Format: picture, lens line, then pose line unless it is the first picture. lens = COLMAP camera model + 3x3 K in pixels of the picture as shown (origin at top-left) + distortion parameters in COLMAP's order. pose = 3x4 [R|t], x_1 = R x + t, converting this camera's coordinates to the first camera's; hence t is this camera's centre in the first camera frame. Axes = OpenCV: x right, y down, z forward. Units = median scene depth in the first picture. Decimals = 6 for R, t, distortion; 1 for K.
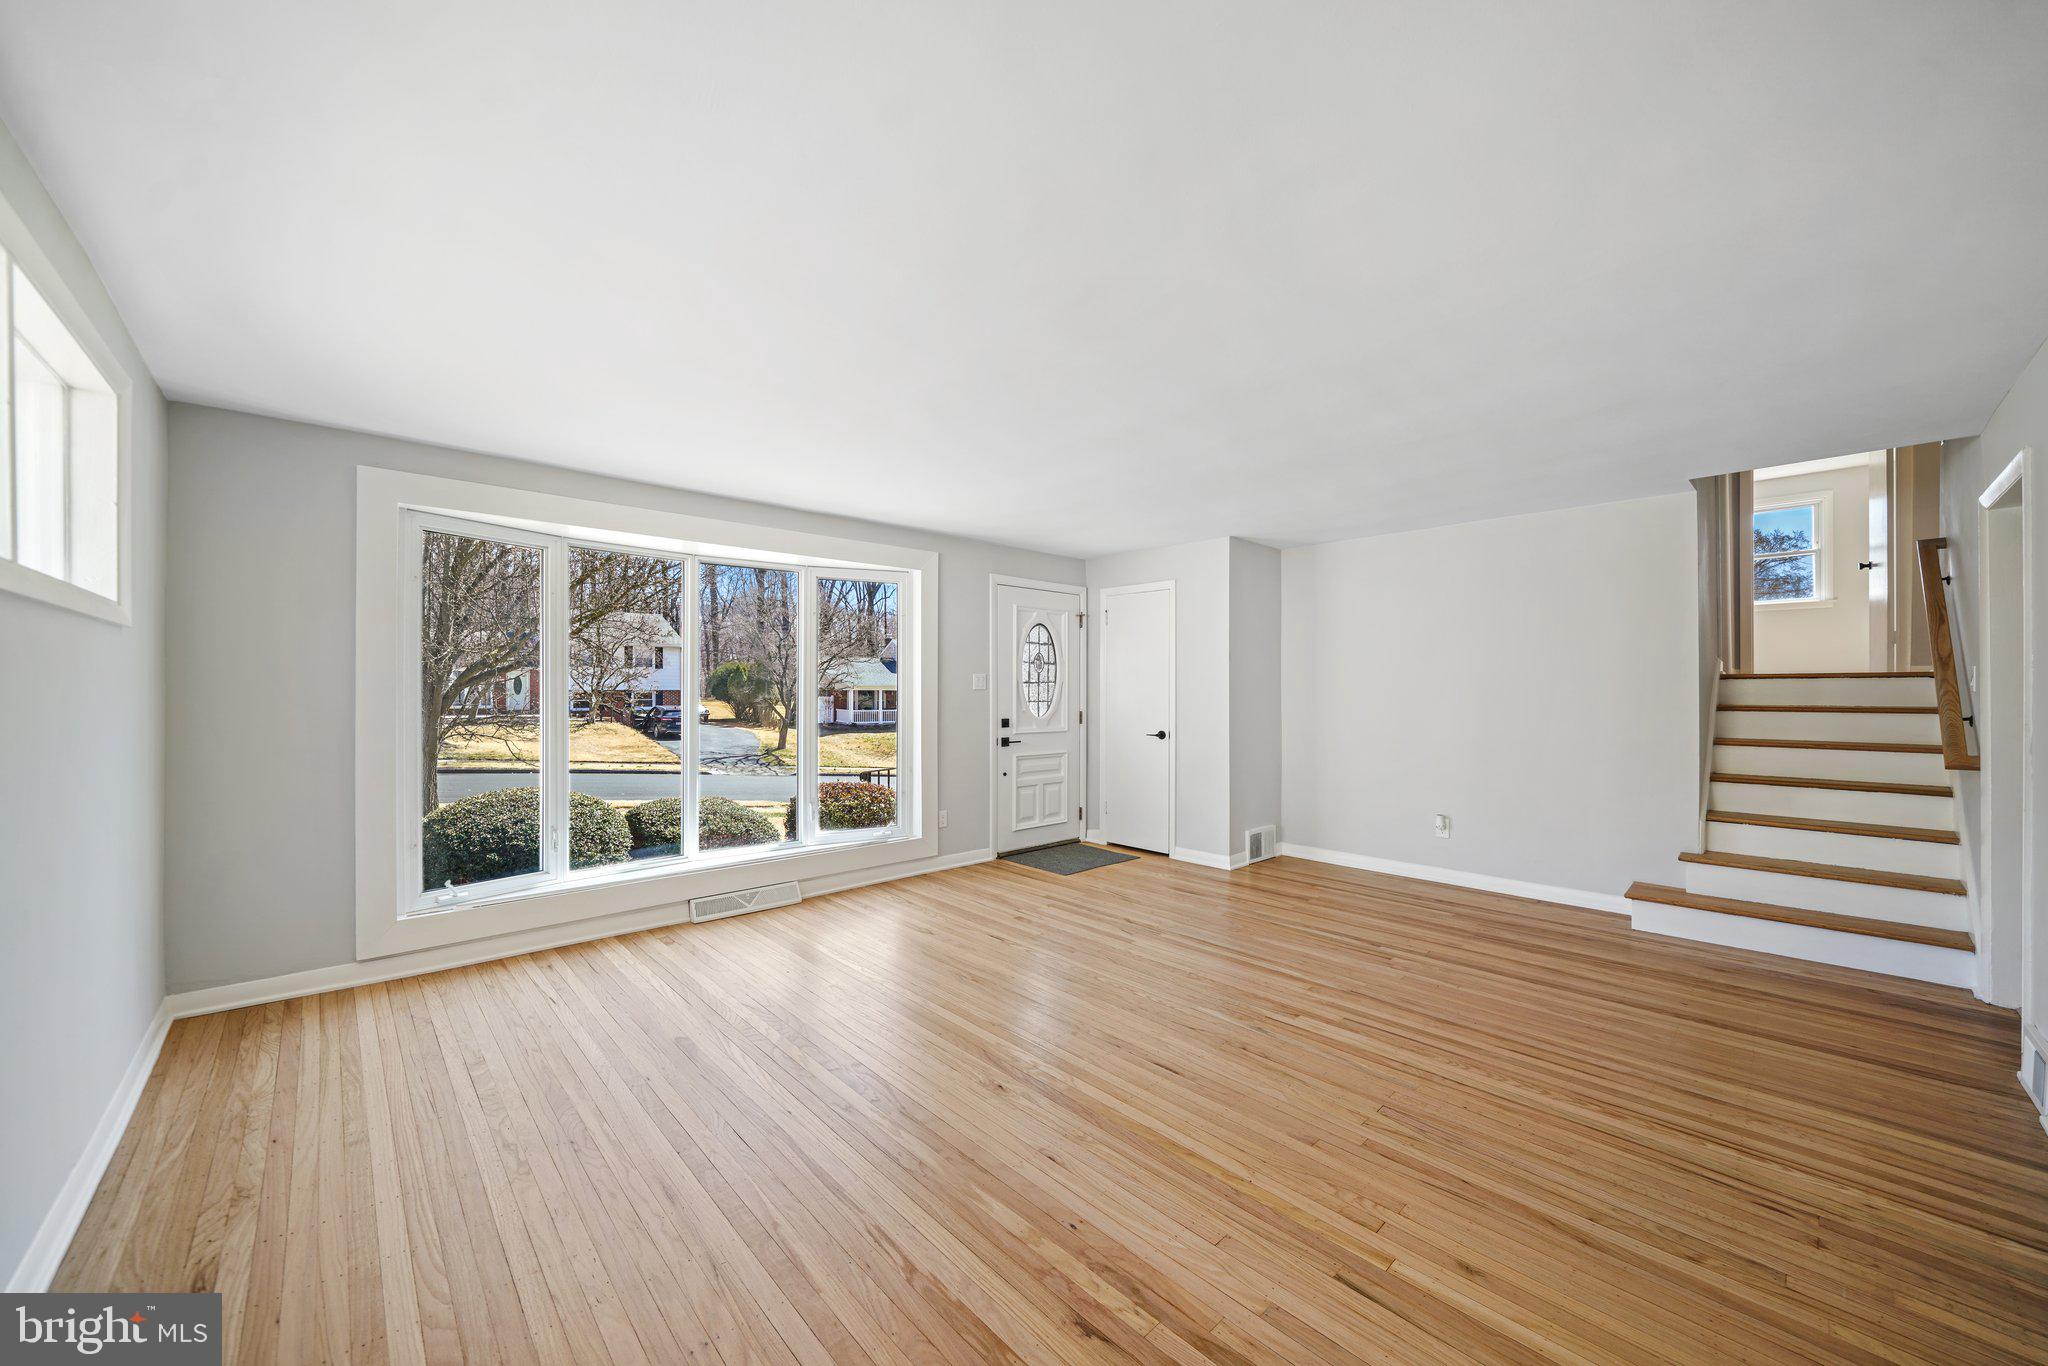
lens RADIAL K [[748.1, 0, 1030.9], [0, 748.1, 684.5], [0, 0, 1]] dist [-0.018242, 0.000123]
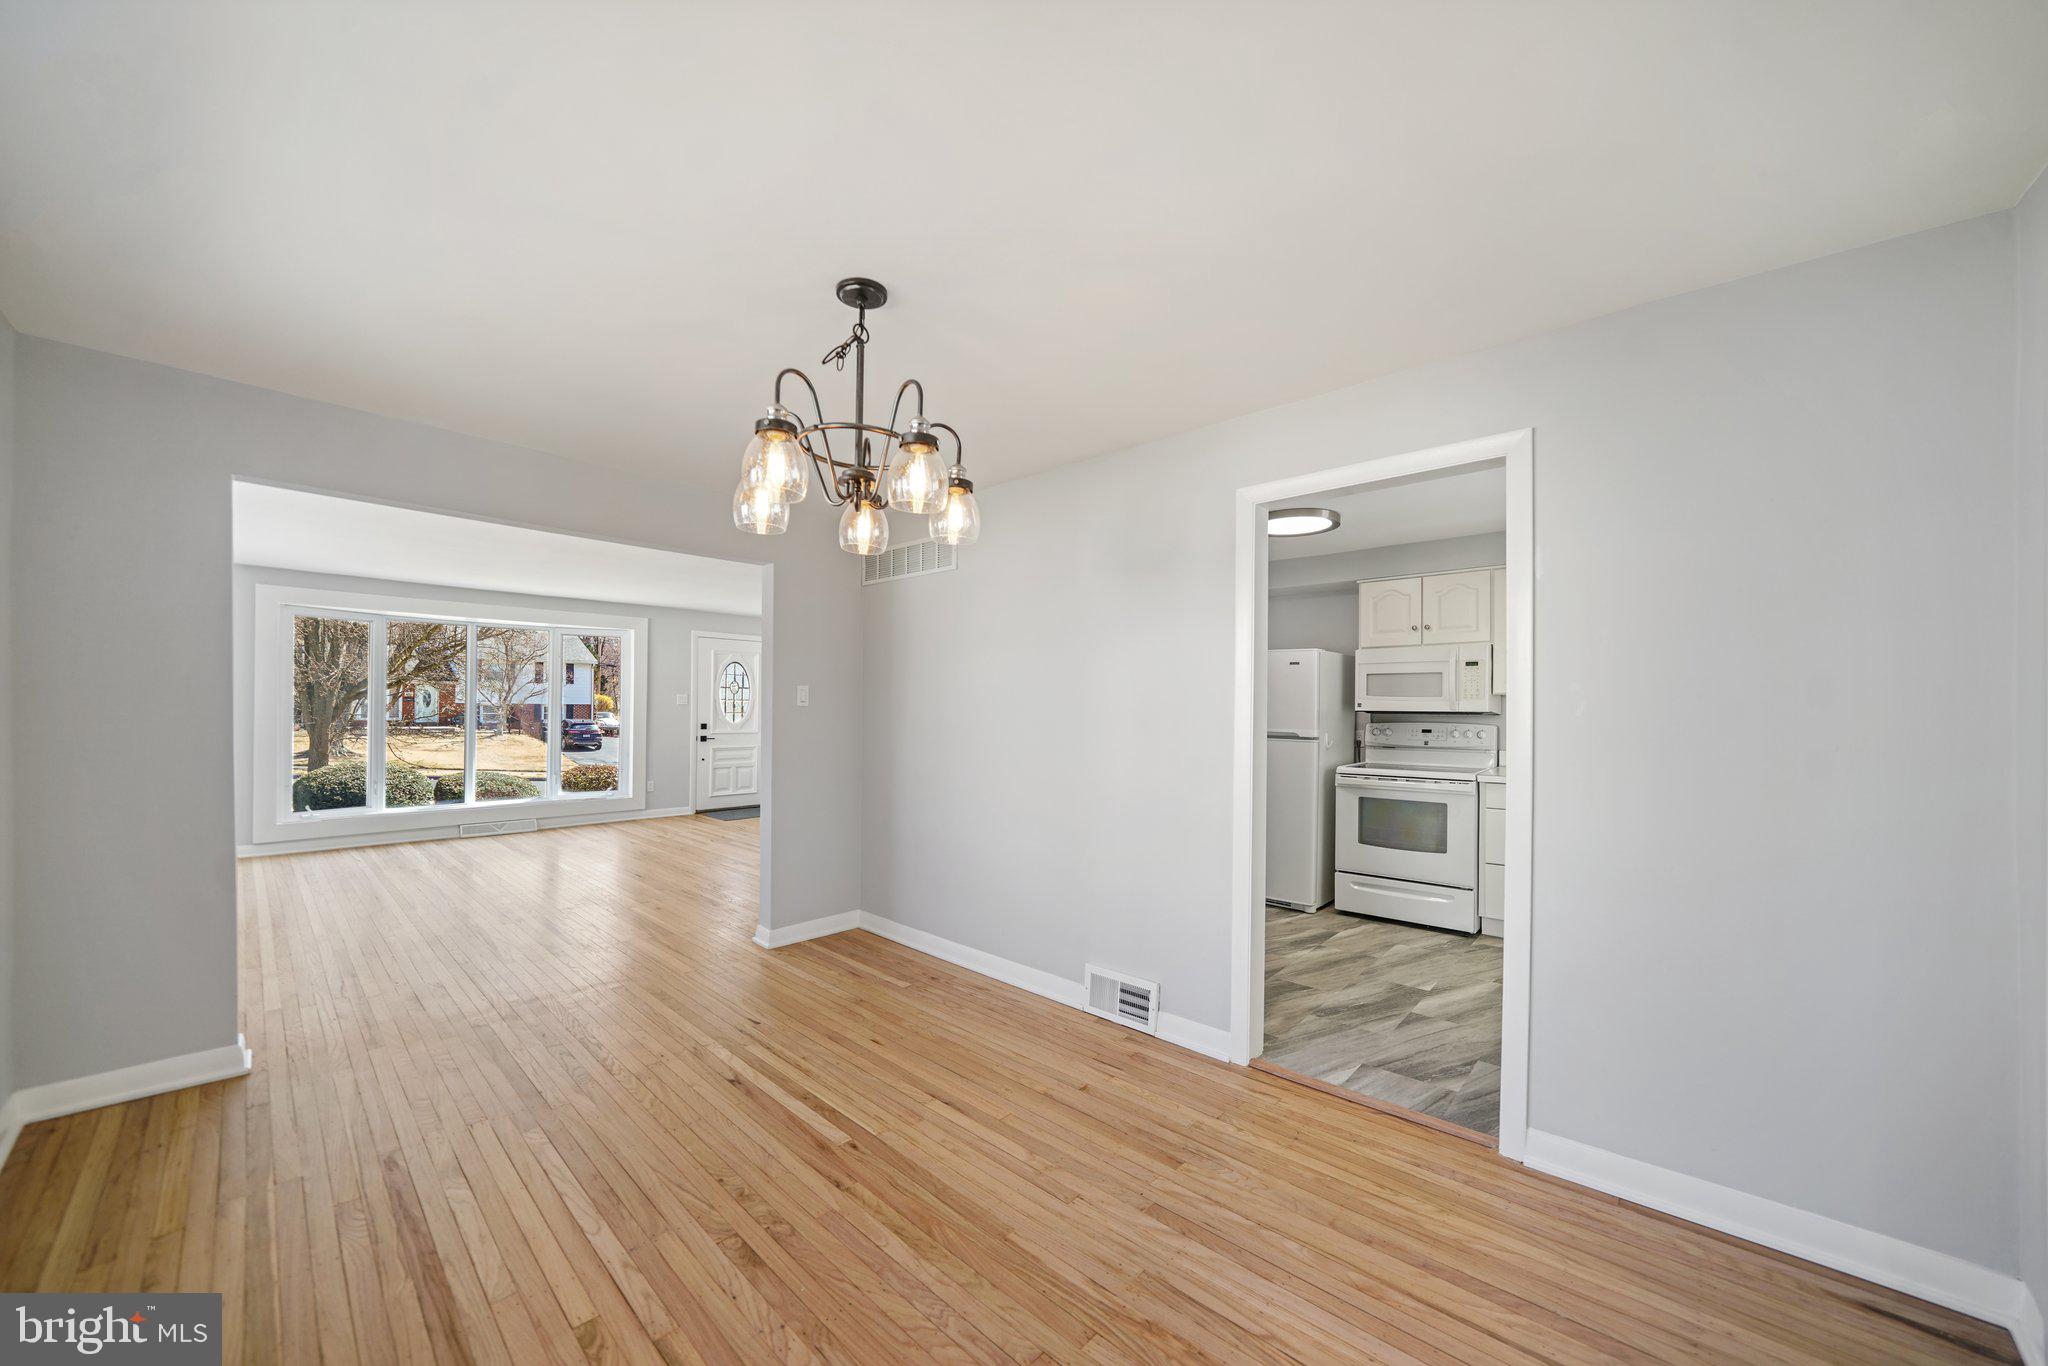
lens RADIAL K [[714.3, 0, 1019.8], [0, 714.3, 698.8], [0, 0, 1]] dist [-0.024161, 0.000242]
pose [[0.996763, 0.004969, 0.080241, 0.722229], [-0.004751, 0.999985, -0.002901, -0.007207], [-0.080254, 0.002510, 0.996771, -0.752056]]
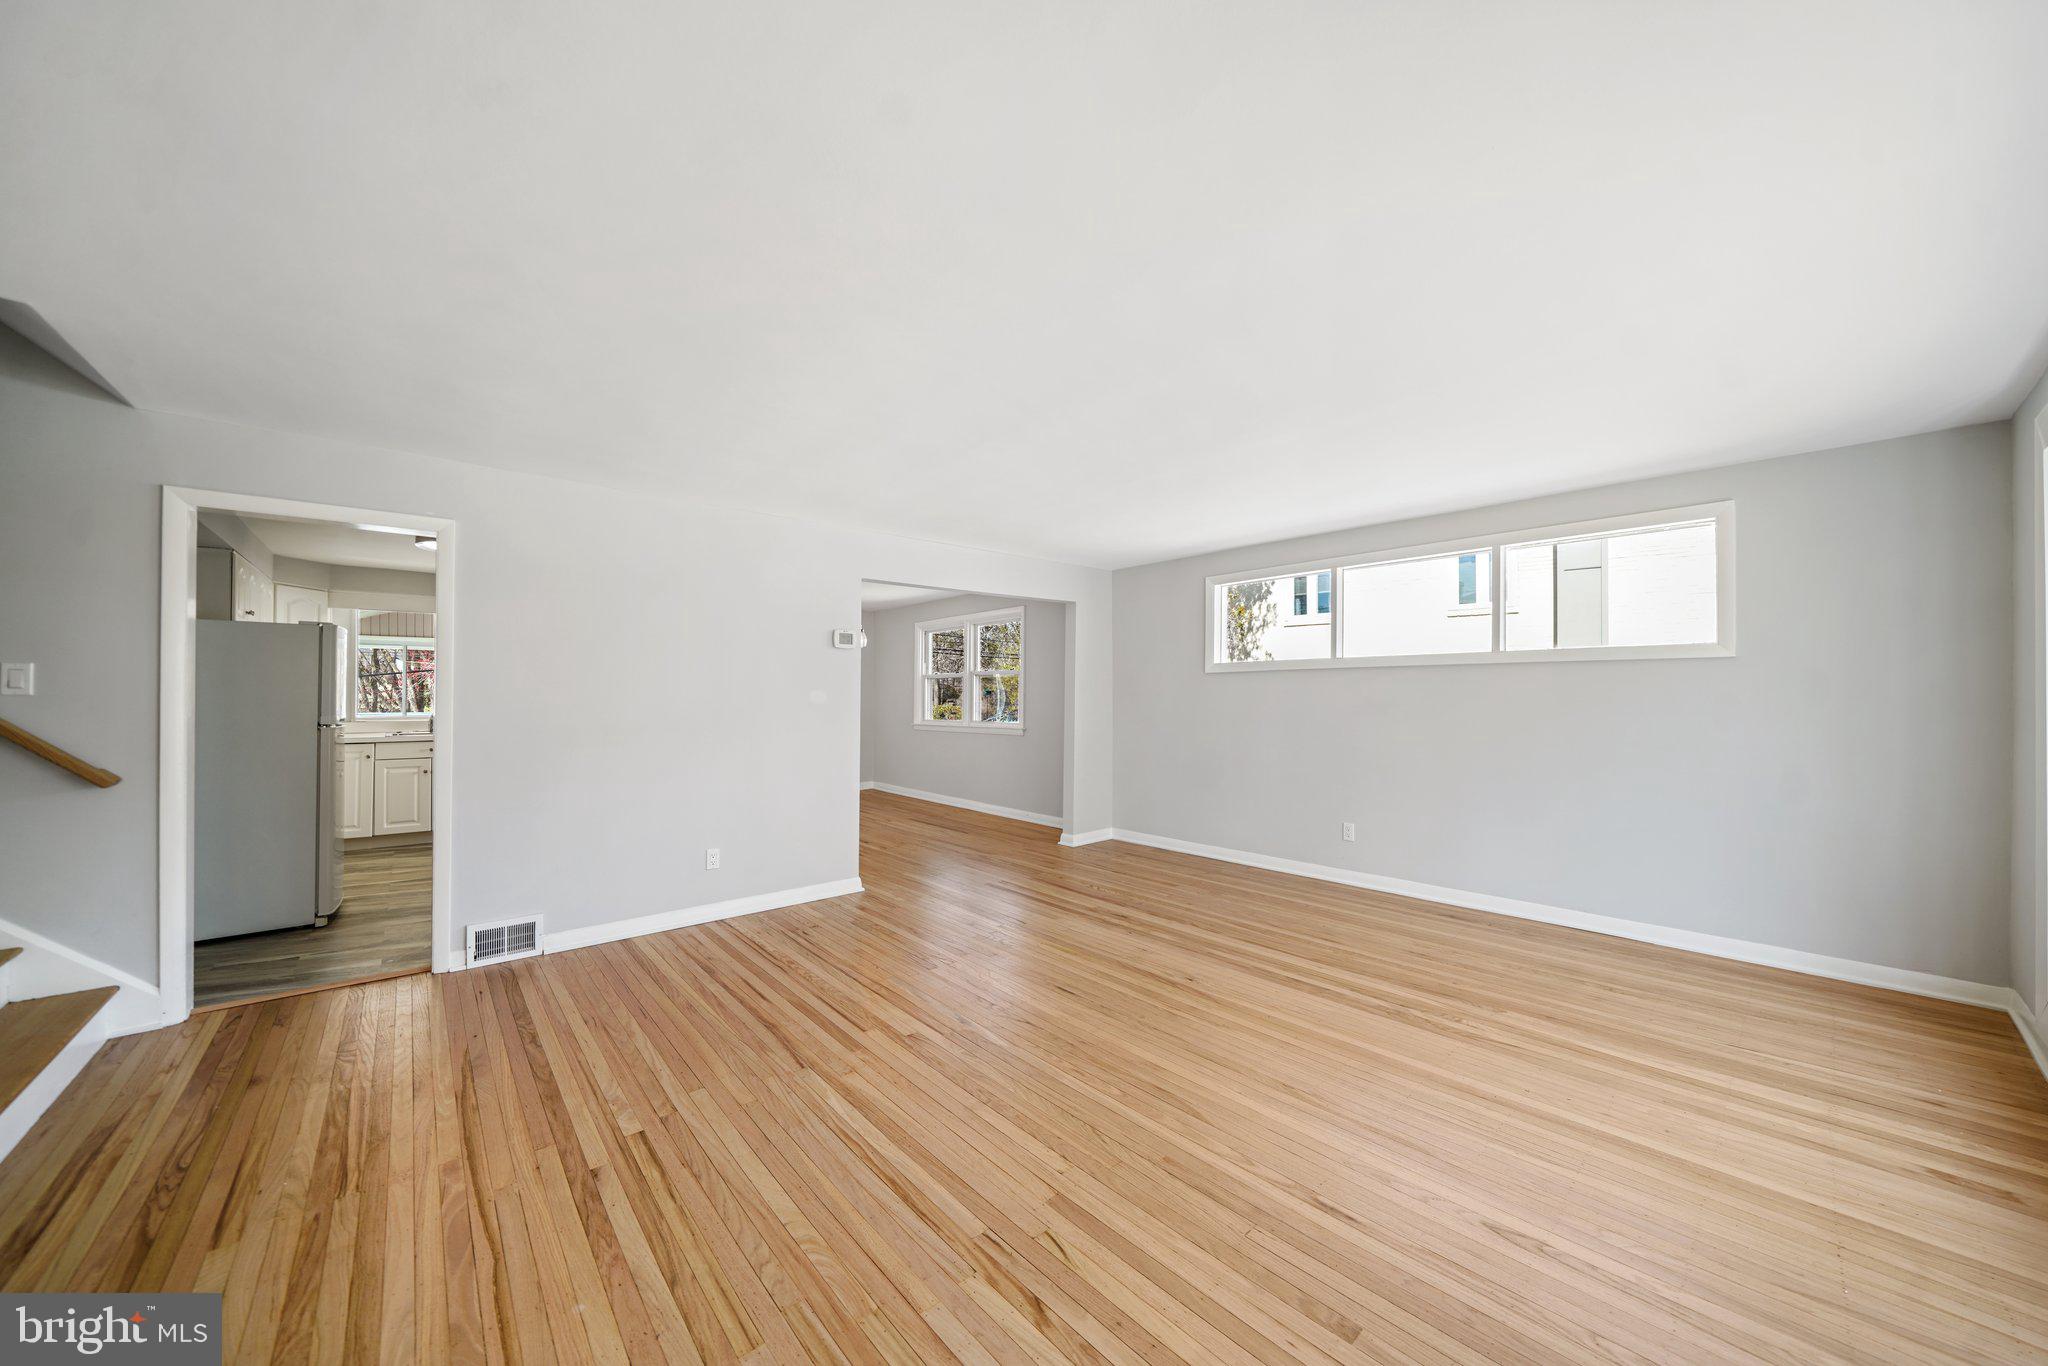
lens RADIAL K [[714.3, 0, 1033.8], [0, 714.3, 692.6], [0, 0, 1]] dist [-0.024161, 0.000242]
pose [[-0.999640, -0.000842, 0.026824, 0.129071], [-0.001181, 0.999920, -0.012624, 0.014010], [-0.026811, -0.012651, -0.999560, 1.401700]]
